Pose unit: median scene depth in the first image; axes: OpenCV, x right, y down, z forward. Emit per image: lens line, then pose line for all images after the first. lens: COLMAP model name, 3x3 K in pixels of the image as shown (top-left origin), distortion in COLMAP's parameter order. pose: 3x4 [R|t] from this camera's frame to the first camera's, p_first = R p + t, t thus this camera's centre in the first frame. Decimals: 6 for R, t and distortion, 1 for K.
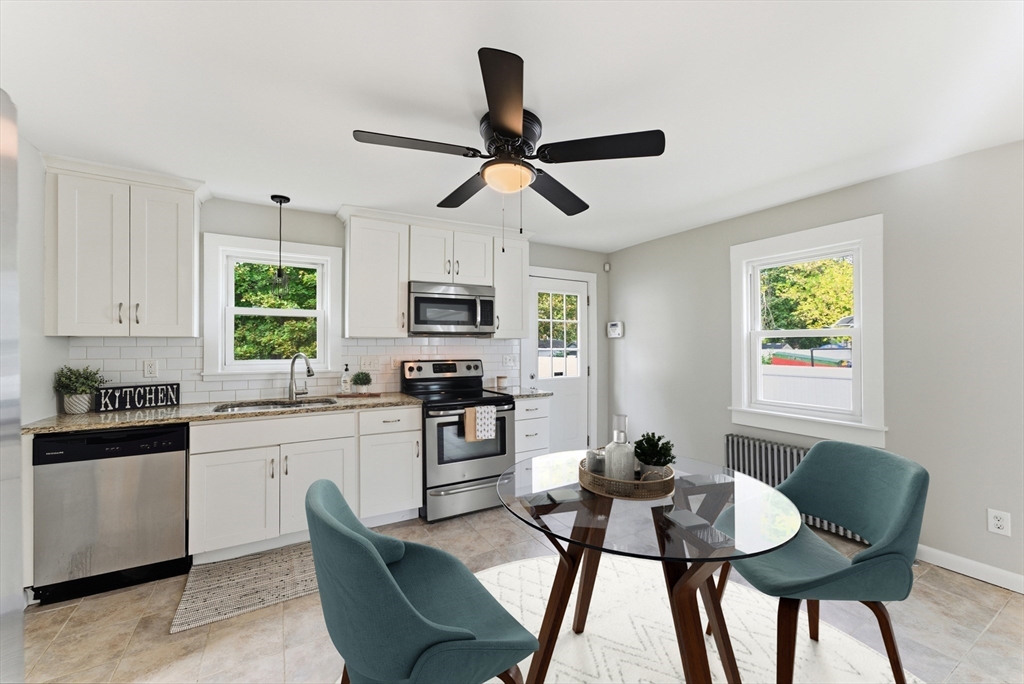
lens RADIAL K [[417.7, 0, 510.0], [0, 417.7, 345.3], [0, 0, 1]] dist [-0.037921, 0.026013]
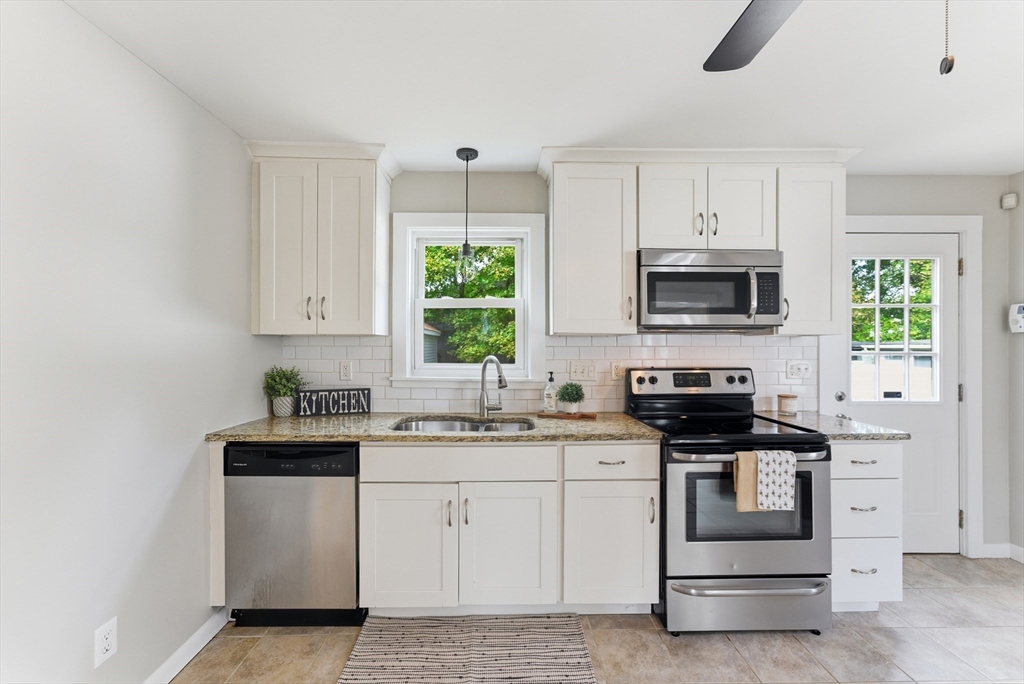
lens RADIAL K [[417.7, 0, 510.0], [0, 417.7, 345.3], [0, 0, 1]] dist [-0.037921, 0.026013]
pose [[0.870947, 0.002688, -0.491369, -0.102552], [-0.002898, 0.999996, 0.000334, -0.000122], [0.491368, 0.001133, 0.870952, 0.347108]]
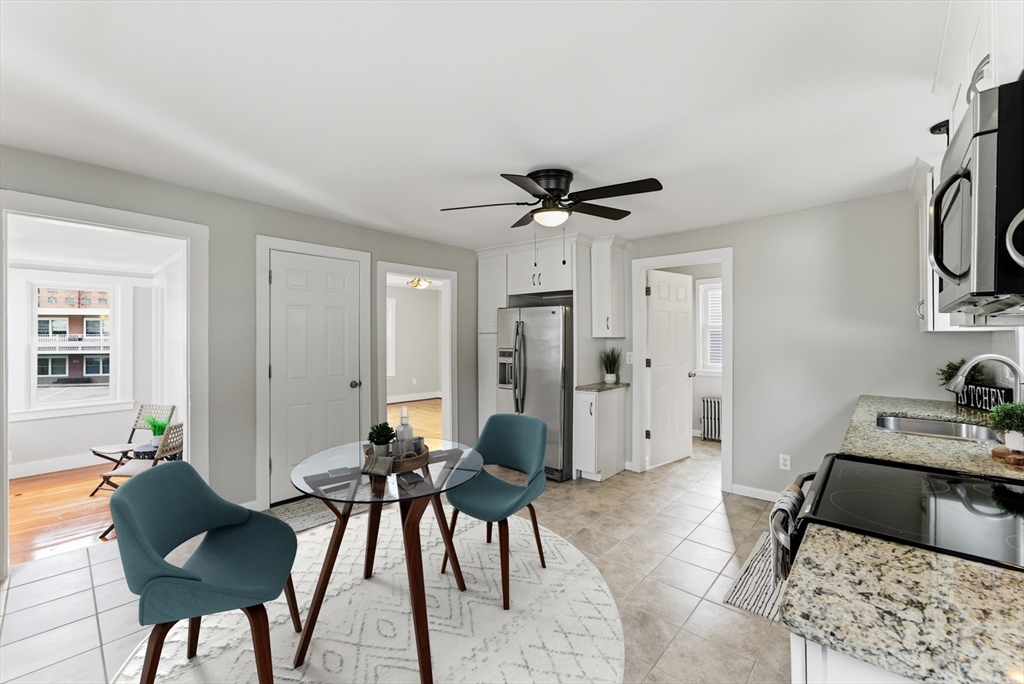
lens RADIAL K [[428.1, 0, 512.0], [0, 428.1, 342.0], [0, 0, 1]] dist [-0.000913, 0.014474]
pose [[-0.948785, 0.005860, -0.315868, 0.341580], [0.003394, 0.999959, 0.008357, -0.007021], [0.315904, 0.006857, -0.948766, 1.384146]]
